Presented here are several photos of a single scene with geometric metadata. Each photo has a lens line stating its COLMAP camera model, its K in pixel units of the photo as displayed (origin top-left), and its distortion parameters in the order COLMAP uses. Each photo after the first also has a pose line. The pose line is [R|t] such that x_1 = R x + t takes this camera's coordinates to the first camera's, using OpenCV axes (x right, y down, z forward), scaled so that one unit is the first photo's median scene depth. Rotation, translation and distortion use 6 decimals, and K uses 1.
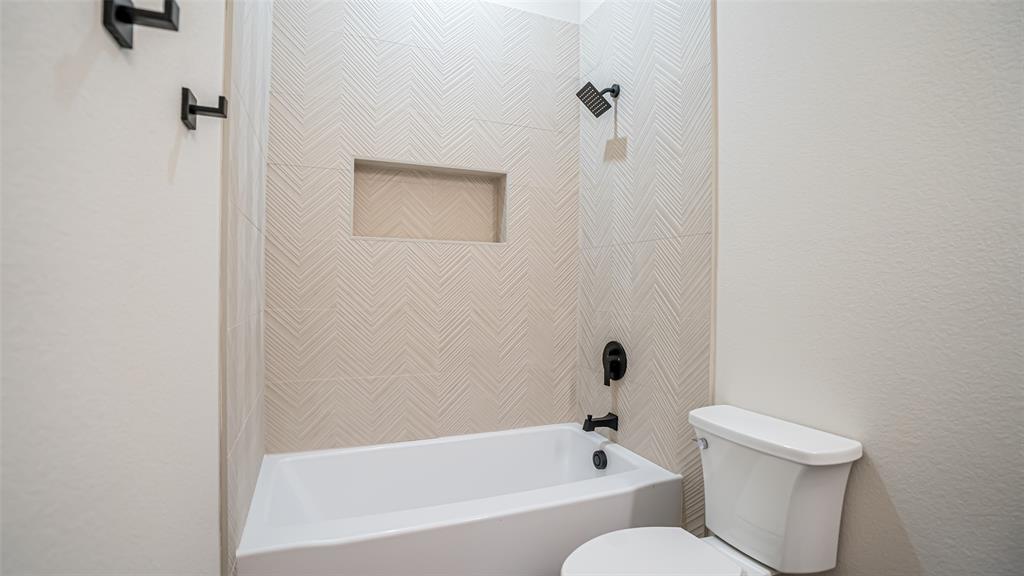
lens RADIAL K [[475.3, 0, 512.8], [0, 475.3, 290.5], [0, 0, 1]] dist [-0.069799, 0.025023]
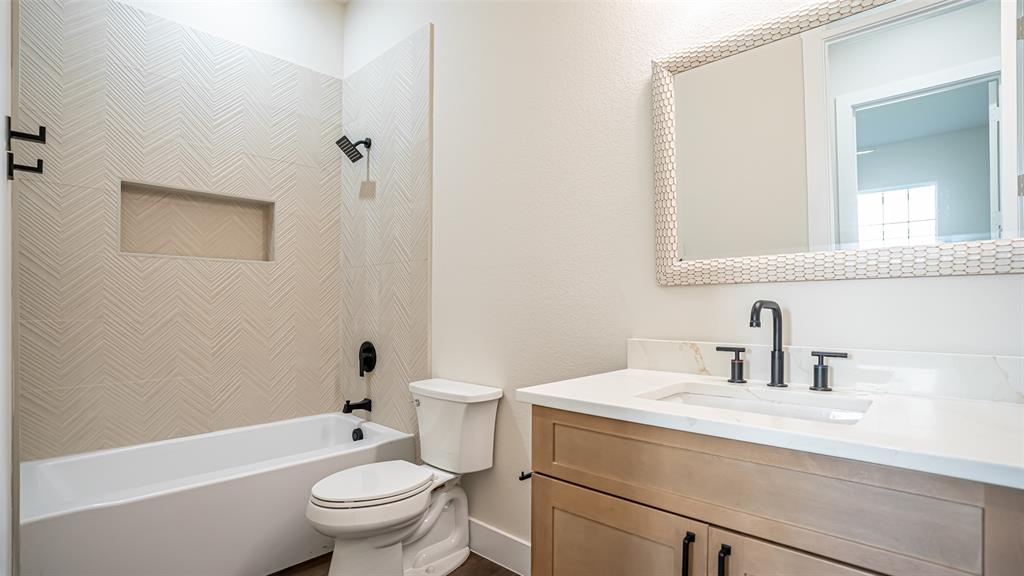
lens RADIAL K [[490.0, 0, 513.2], [0, 490.0, 312.1], [0, 0, 1]] dist [-0.070287, 0.028294]
pose [[0.913907, -0.012445, 0.405732, 0.043199], [0.009356, 0.999910, 0.009594, 0.019879], [-0.405815, -0.004972, 0.913942, -0.354704]]
